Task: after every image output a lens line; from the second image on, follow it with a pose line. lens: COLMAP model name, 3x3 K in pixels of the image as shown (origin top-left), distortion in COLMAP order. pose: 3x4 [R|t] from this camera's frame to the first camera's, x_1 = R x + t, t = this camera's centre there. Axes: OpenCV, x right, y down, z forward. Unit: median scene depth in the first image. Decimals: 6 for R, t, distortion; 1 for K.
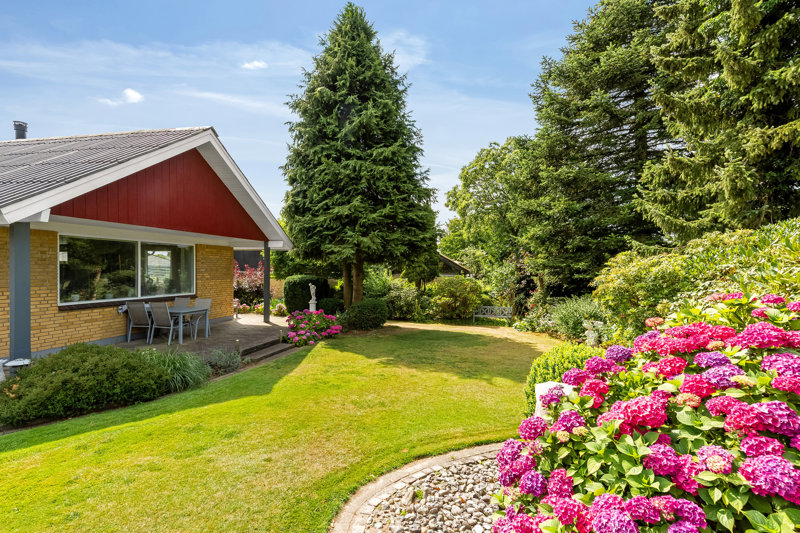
lens RADIAL K [[393.4, 0, 400.0], [0, 393.4, 266.5], [0, 0, 1]] dist [-0.000878, -0.000947]
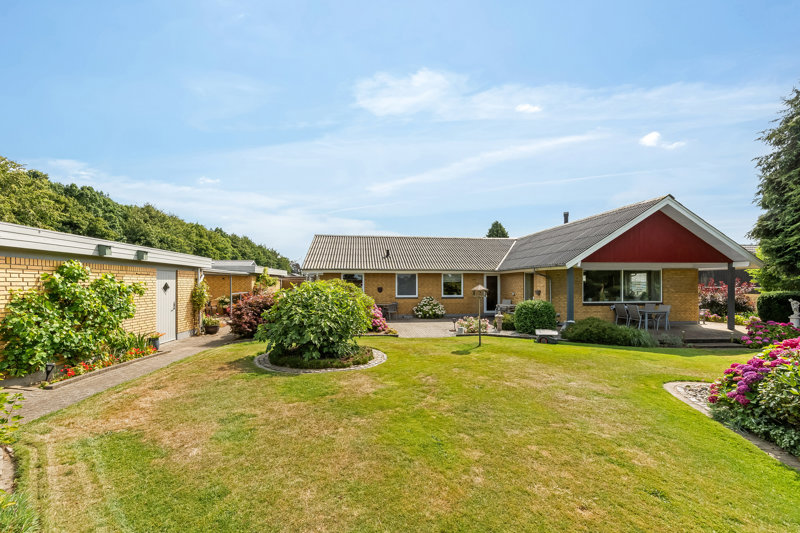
lens RADIAL K [[325.3, 0, 400.0], [0, 325.3, 293.3], [0, 0, 1]] dist [0.000729, 0.000116]
pose [[0.348573, 0.023234, -0.936994, 0.290421], [0.009072, 0.999562, 0.028160, -0.007864], [0.937238, -0.018316, 0.348210, -0.360356]]
